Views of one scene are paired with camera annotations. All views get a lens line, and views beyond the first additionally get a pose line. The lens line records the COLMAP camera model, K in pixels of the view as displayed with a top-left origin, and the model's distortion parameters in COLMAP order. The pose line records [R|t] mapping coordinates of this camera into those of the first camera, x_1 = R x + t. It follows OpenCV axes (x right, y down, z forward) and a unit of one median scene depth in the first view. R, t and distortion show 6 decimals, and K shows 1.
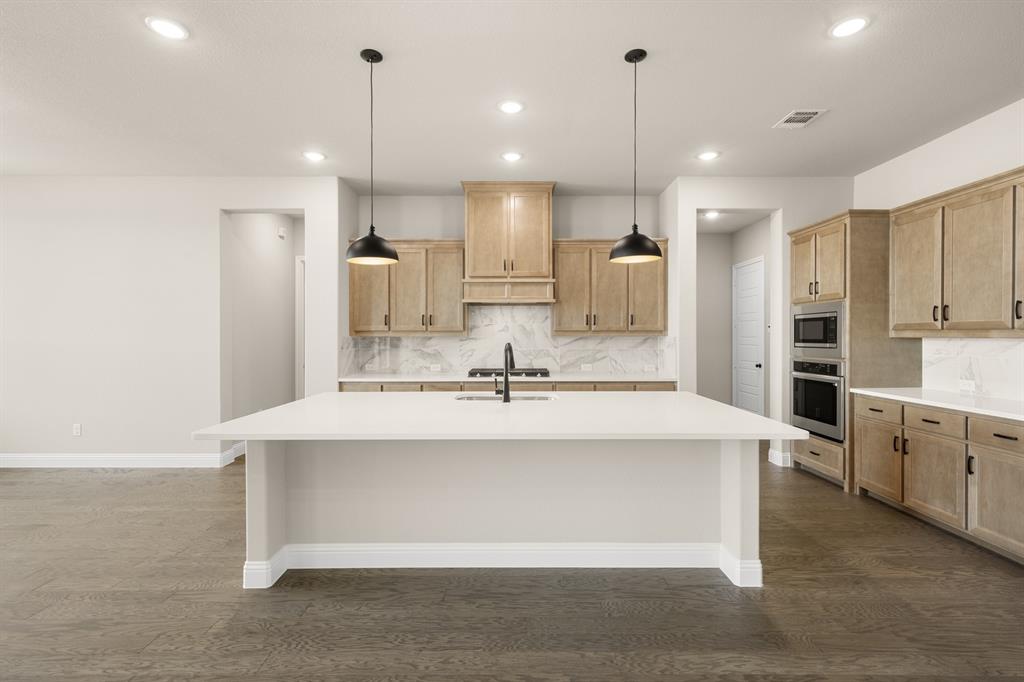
lens RADIAL K [[457.7, 0, 514.7], [0, 457.7, 339.4], [0, 0, 1]] dist [0.000107, -0.000166]
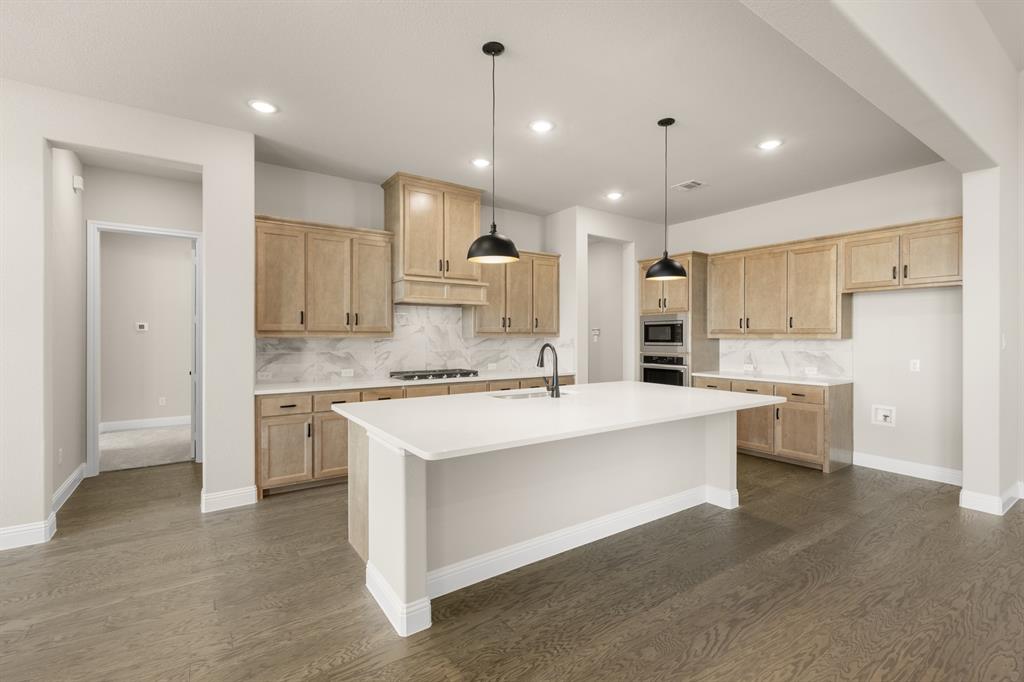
lens RADIAL K [[457.7, 0, 514.7], [0, 457.7, 339.4], [0, 0, 1]] dist [0.000107, -0.000166]
pose [[0.821640, -0.001821, 0.570003, -0.518445], [0.003102, 0.999994, -0.001276, -0.000672], [-0.569998, 0.002816, 0.821641, 0.110443]]
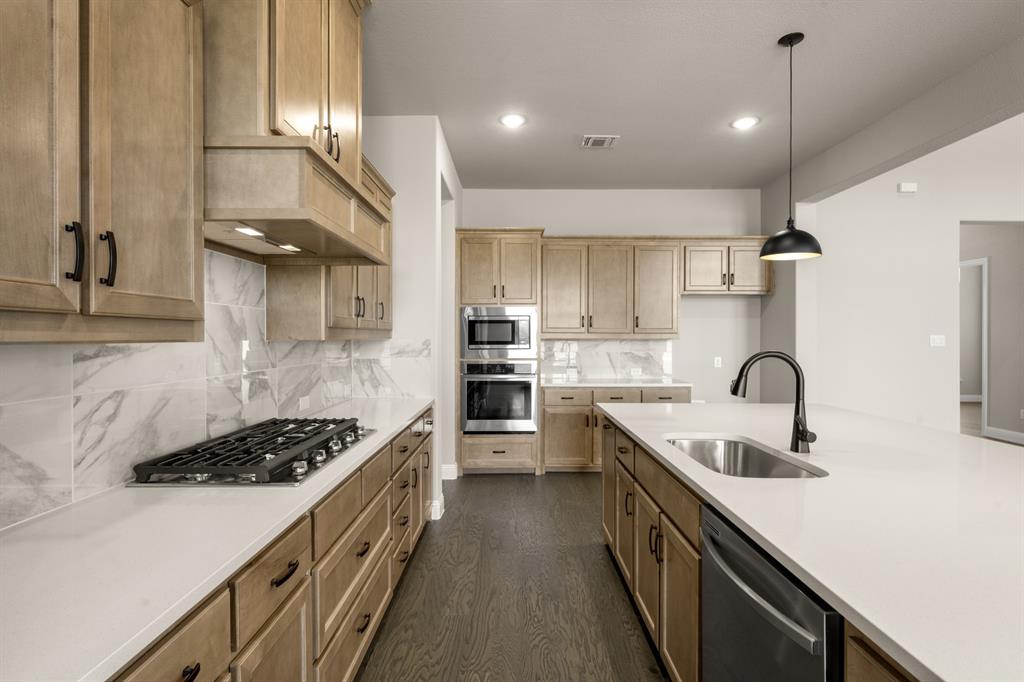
lens RADIAL K [[497.3, 0, 512.0], [0, 497.3, 341.0], [0, 0, 1]] dist [-0.002578, -0.000266]
pose [[0.000807, -0.007438, 0.999972, -0.468603], [0.007432, 0.999945, 0.007432, -0.008837], [-0.999972, 0.007425, 0.000862, 0.978220]]
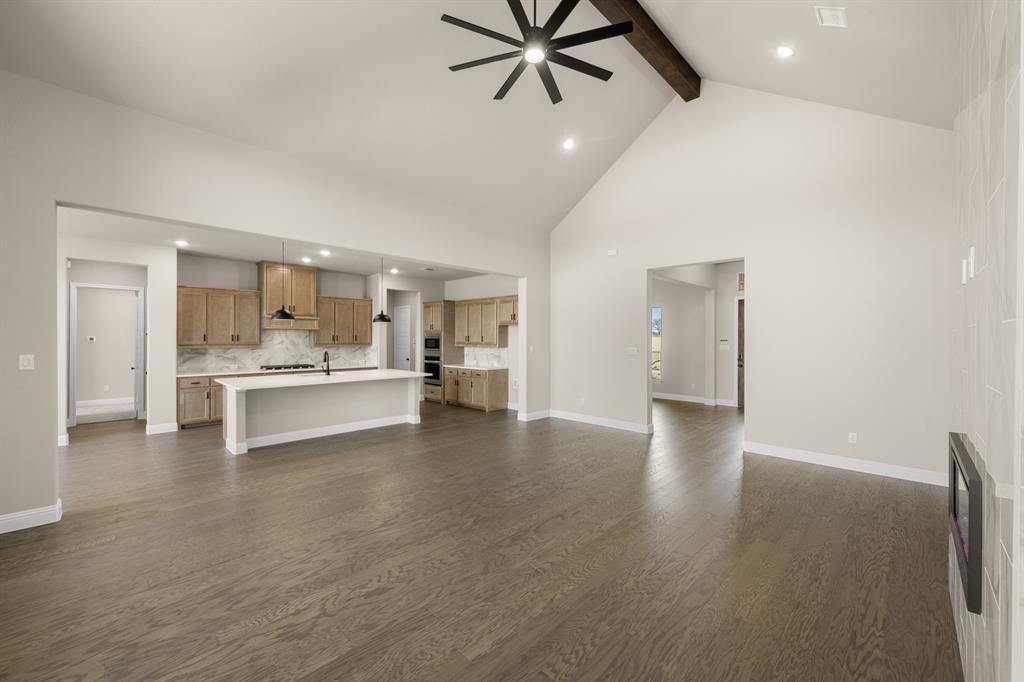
lens RADIAL K [[402.4, 0, 512.5], [0, 402.4, 338.6], [0, 0, 1]] dist [0.000899, -0.000213]
pose [[0.705390, 0.002123, 0.708817, -0.614564], [0.003405, 0.999974, -0.006383, -0.031396], [-0.708812, 0.006916, 0.705364, -0.893399]]
